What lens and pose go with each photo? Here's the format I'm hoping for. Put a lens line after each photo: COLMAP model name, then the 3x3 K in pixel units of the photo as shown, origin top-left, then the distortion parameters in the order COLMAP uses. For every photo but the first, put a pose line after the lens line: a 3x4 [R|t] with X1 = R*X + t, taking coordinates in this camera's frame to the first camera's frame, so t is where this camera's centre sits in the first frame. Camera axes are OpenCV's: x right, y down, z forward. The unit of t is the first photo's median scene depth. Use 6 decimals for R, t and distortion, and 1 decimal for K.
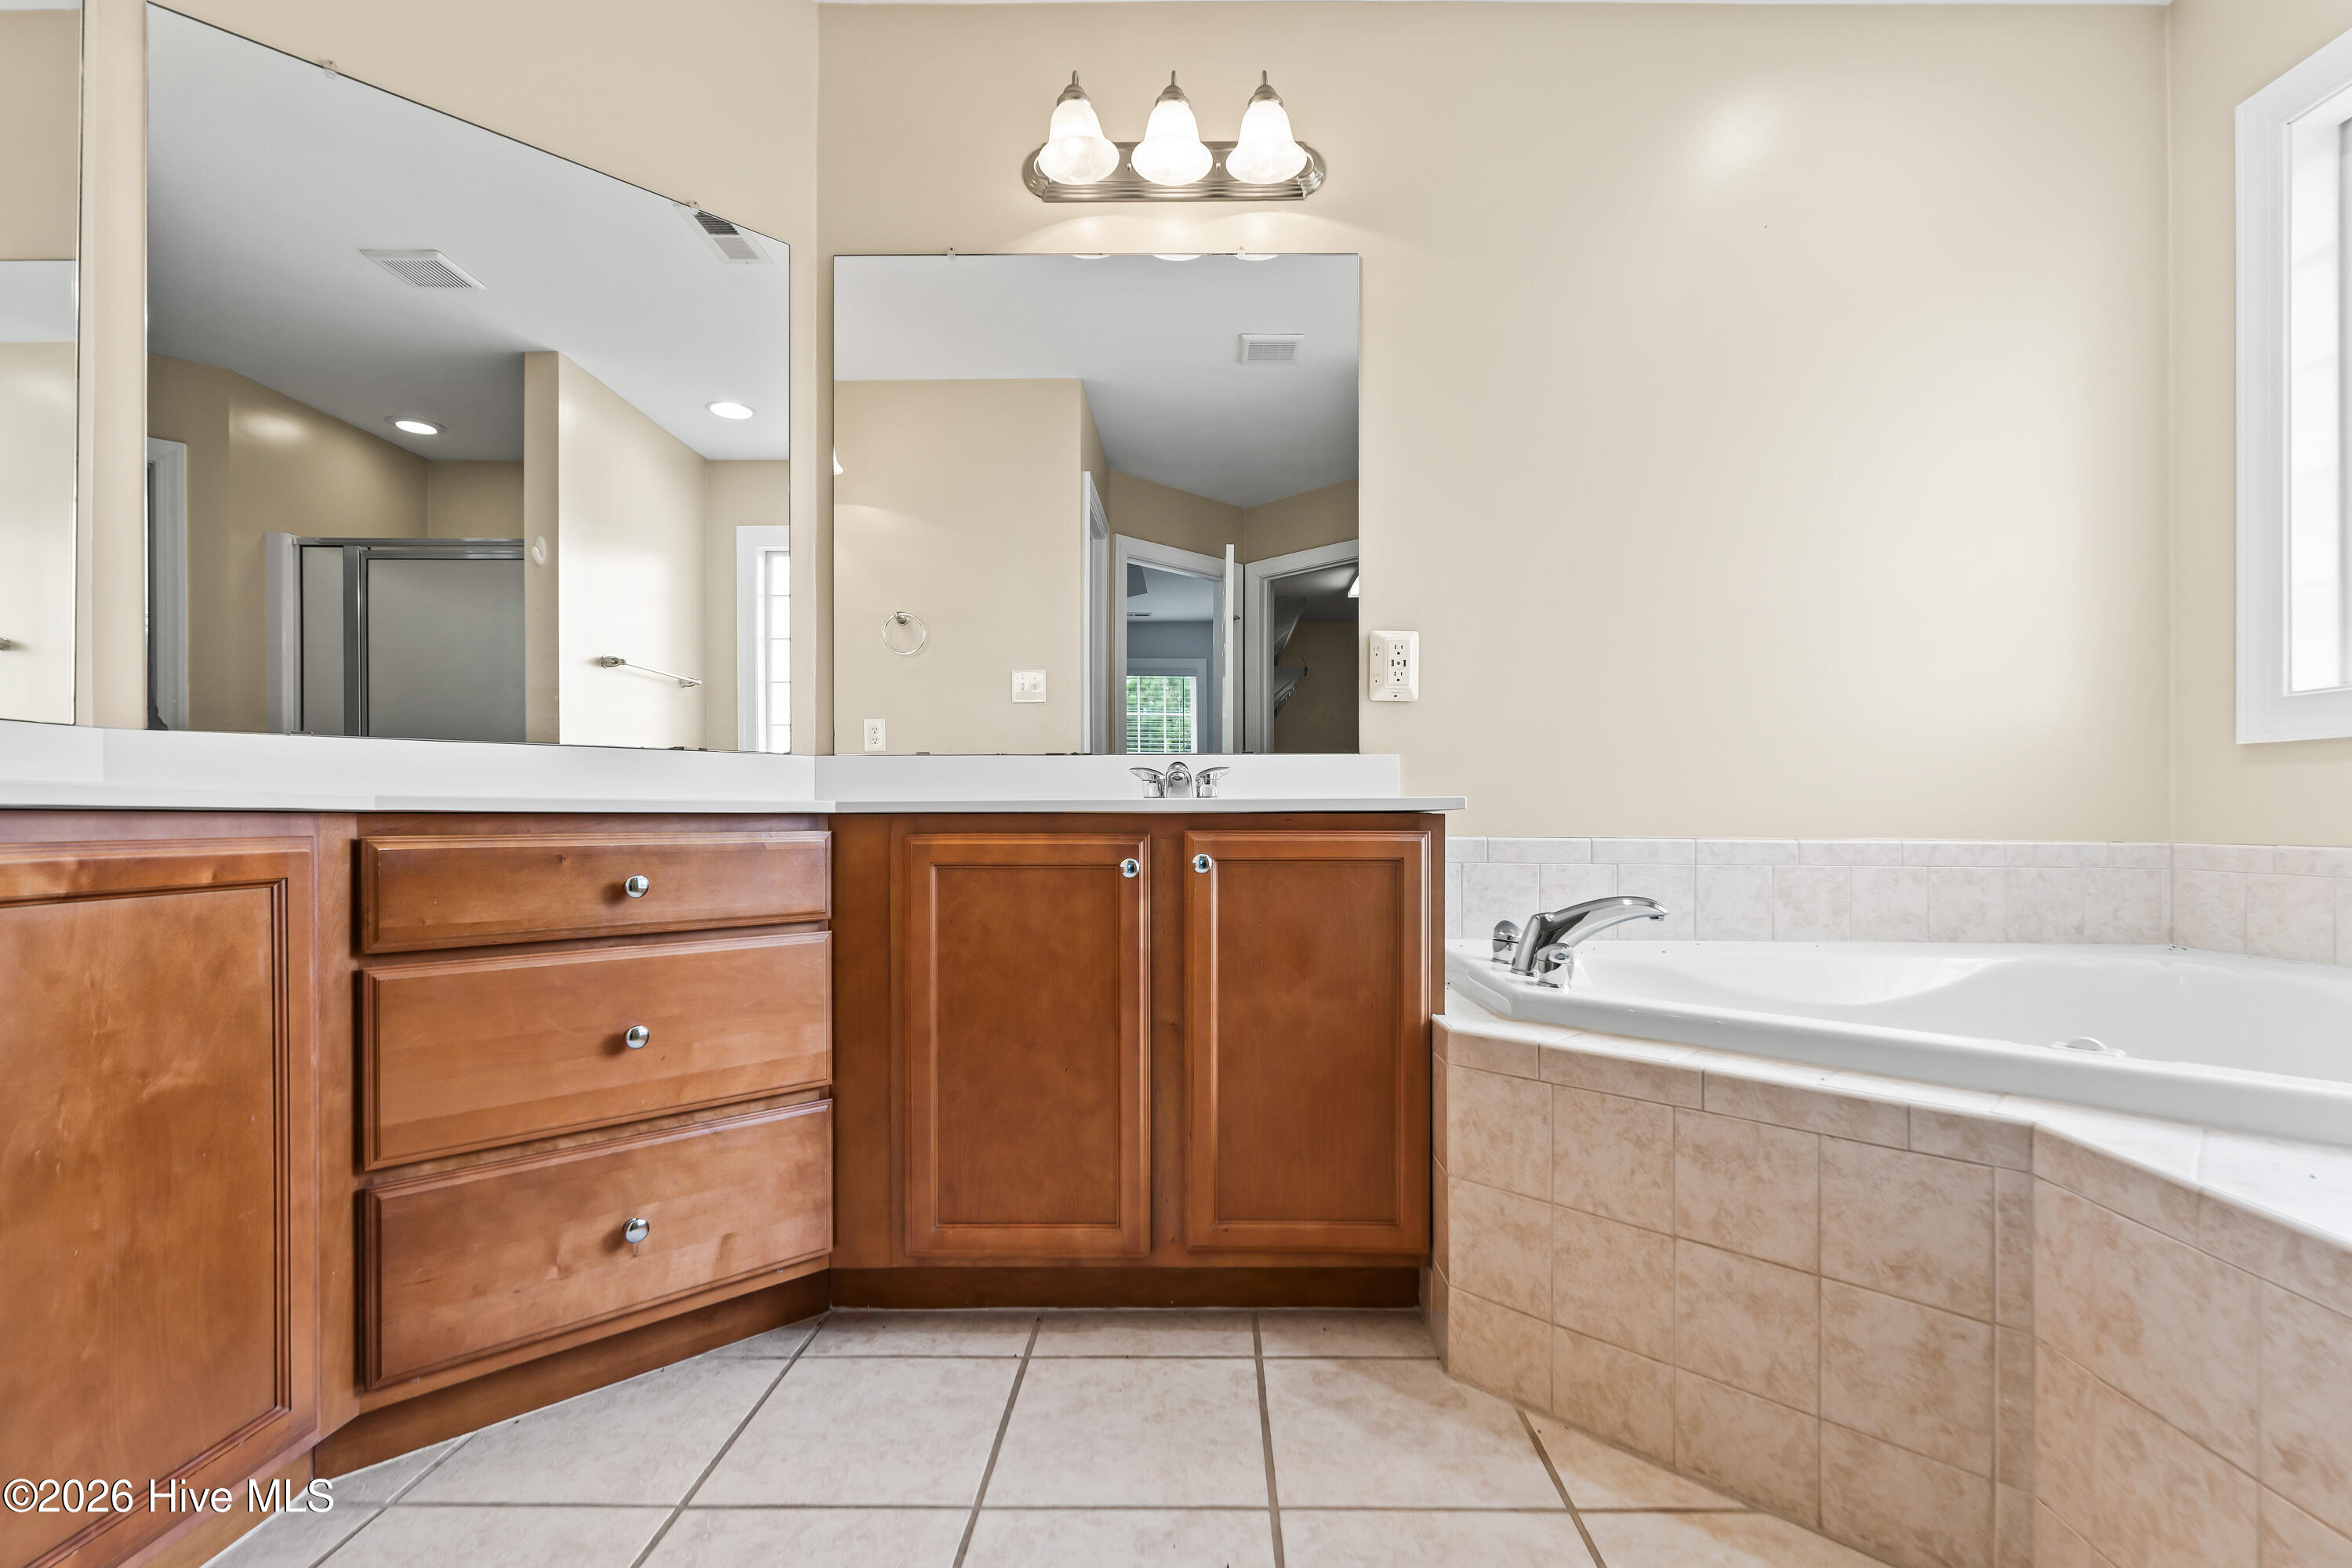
lens RADIAL K [[1043.0, 0, 1174.1], [0, 1043.0, 817.7], [0, 0, 1]] dist [-0.002237, -0.000543]
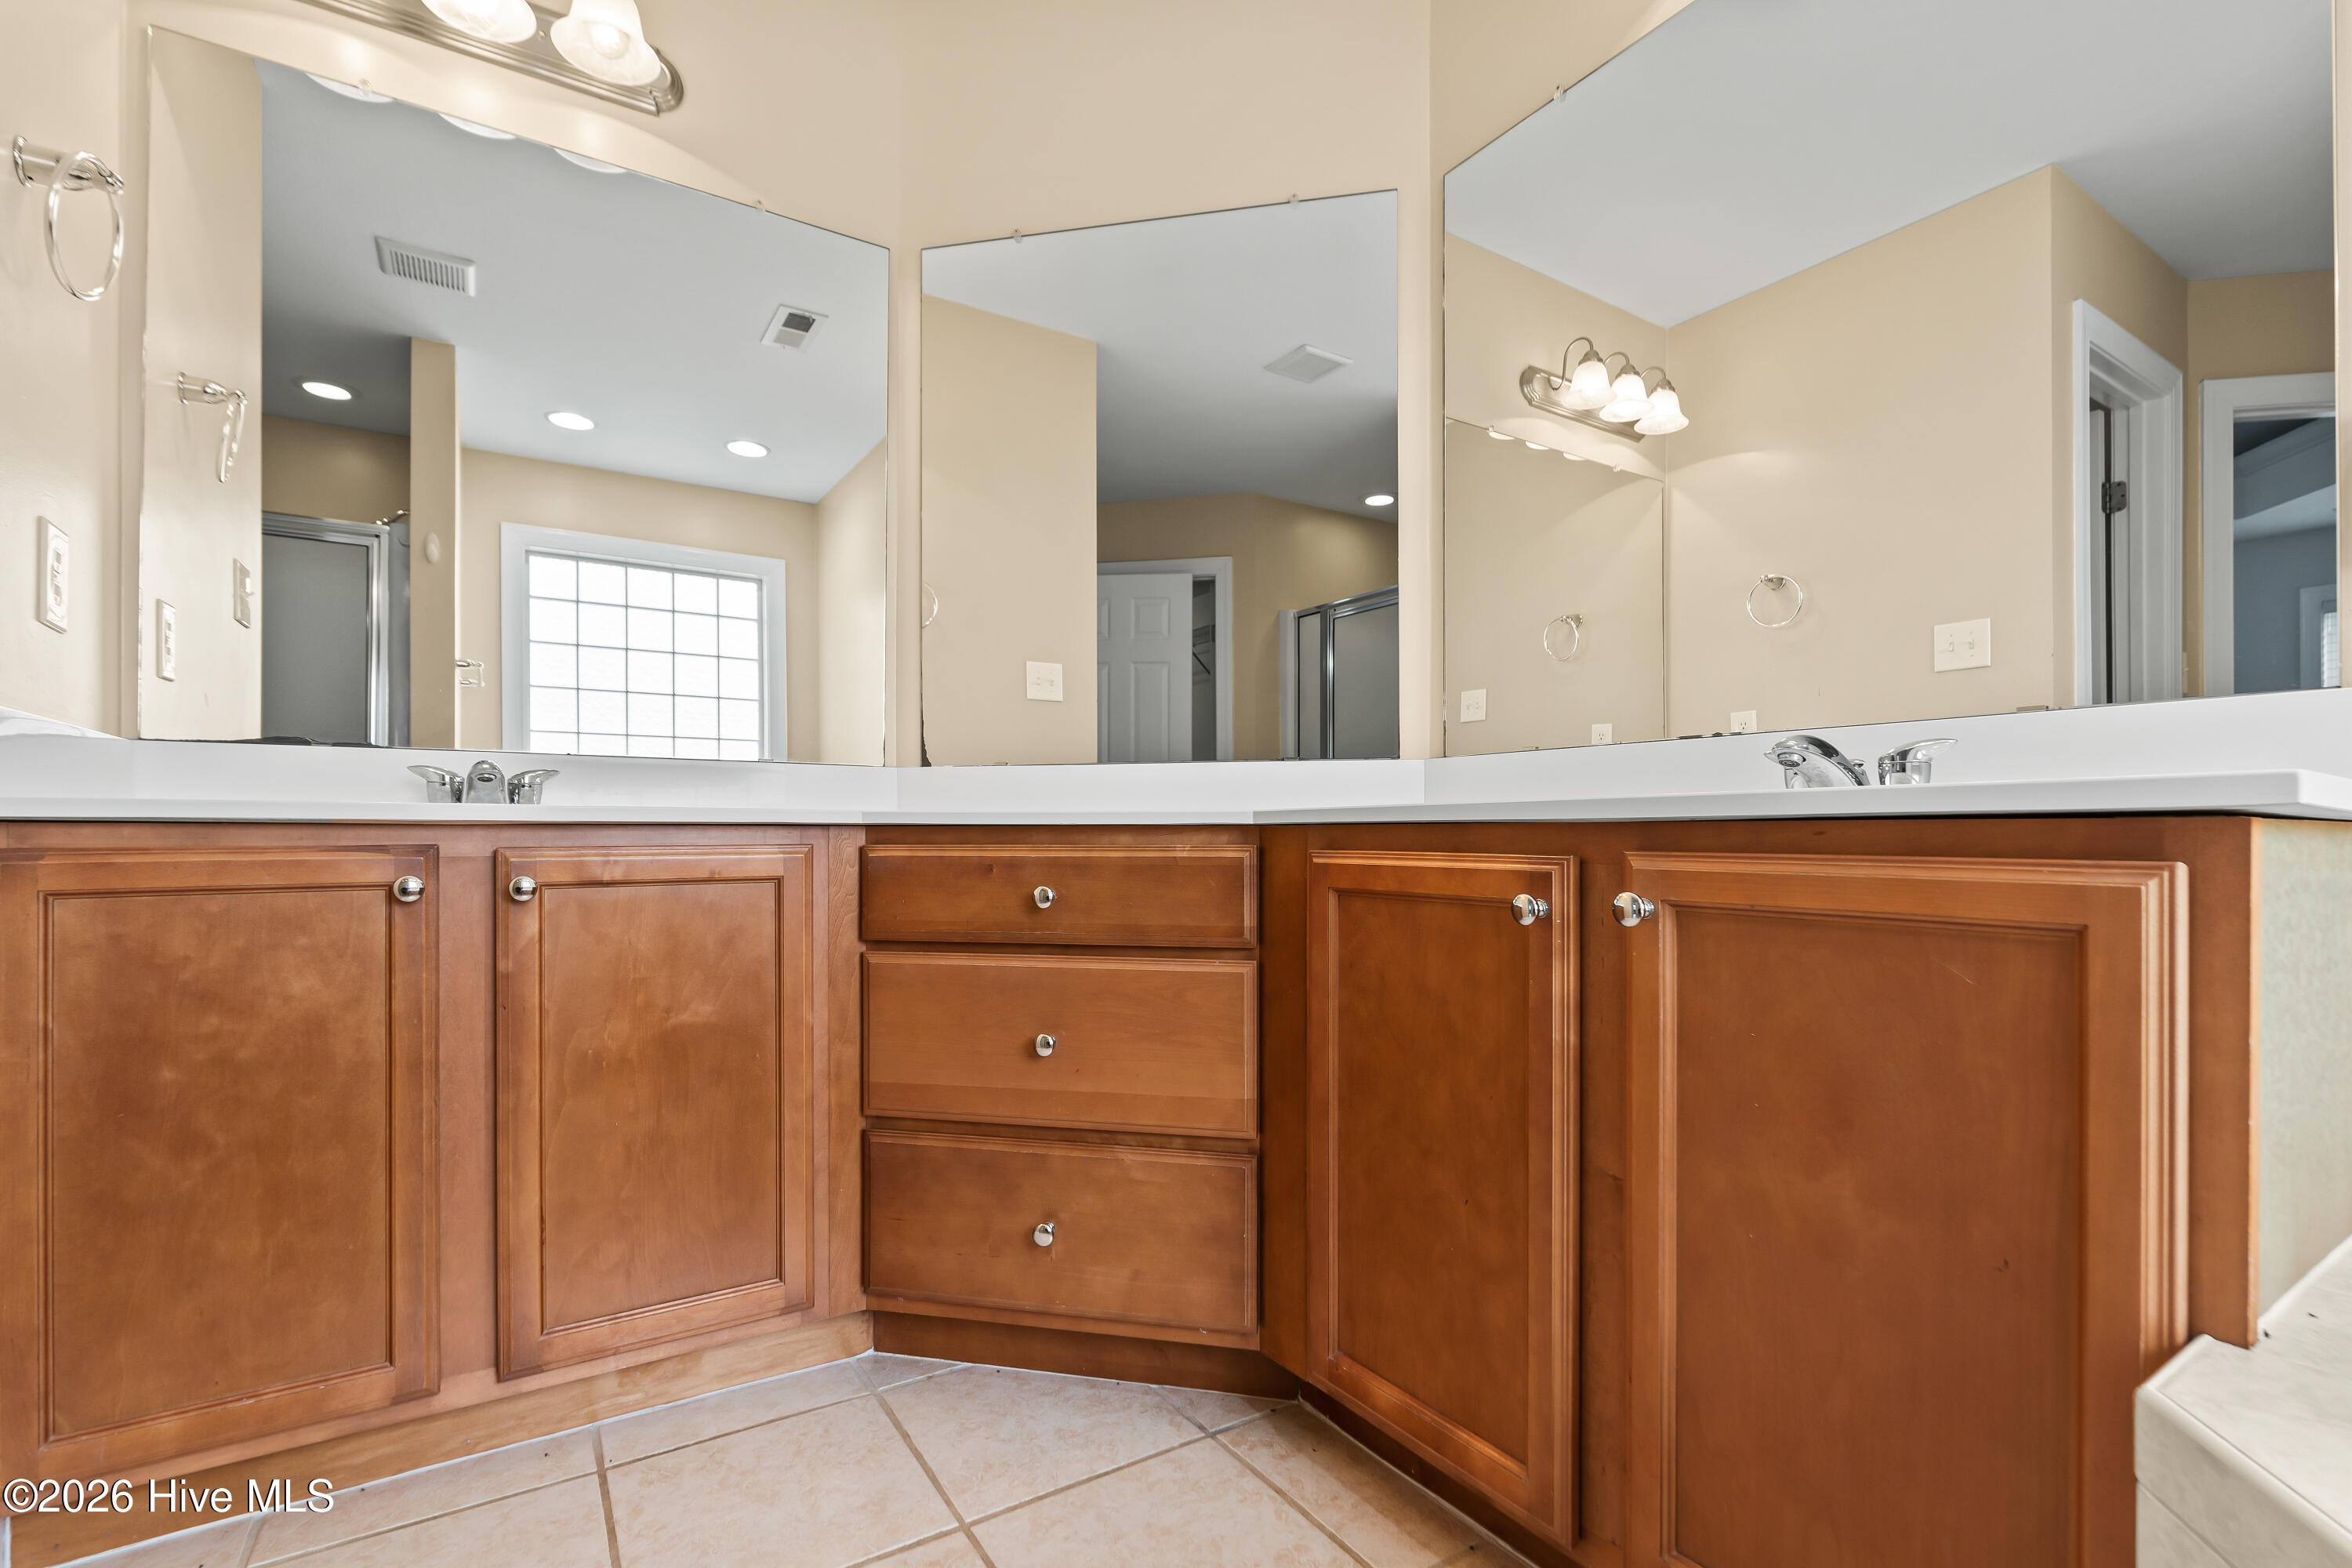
lens RADIAL K [[1037.8, 0, 1206.2], [0, 1037.8, 830.0], [0, 0, 1]] dist [-0.000298, 0.000045]
pose [[0.570543, -0.000409, -0.821268, 0.356204], [-0.001011, 0.999999, -0.001200, 0.001127], [0.821267, 0.001515, 0.570542, 0.477876]]
